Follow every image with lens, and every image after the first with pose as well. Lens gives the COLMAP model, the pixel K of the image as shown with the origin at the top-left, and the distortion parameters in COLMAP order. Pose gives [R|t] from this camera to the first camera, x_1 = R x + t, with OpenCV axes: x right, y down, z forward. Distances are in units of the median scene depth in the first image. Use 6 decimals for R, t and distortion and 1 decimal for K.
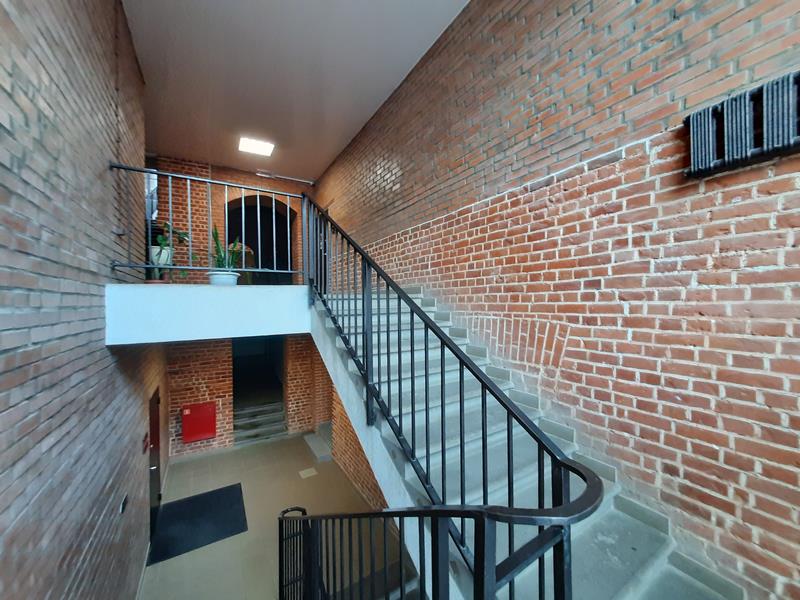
lens RADIAL K [[312.3, 0, 412.2], [0, 312.3, 301.6], [0, 0, 1]] dist [0.000058, 0.000743]
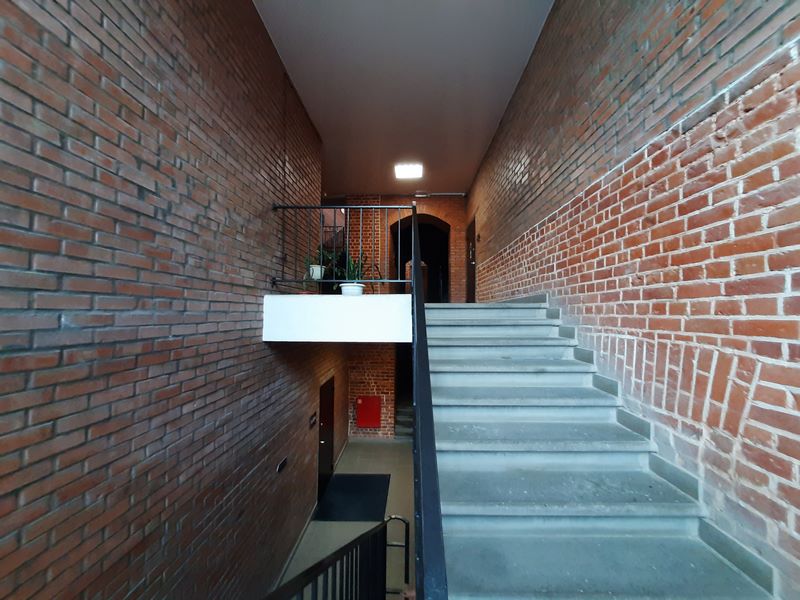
lens RADIAL K [[312.3, 0, 412.2], [0, 312.3, 301.6], [0, 0, 1]] dist [0.000058, 0.000743]
pose [[0.839481, -0.003759, -0.543376, 0.248609], [-0.014878, 0.999442, -0.029899, 0.001819], [0.543186, 0.033184, 0.838957, 0.197715]]
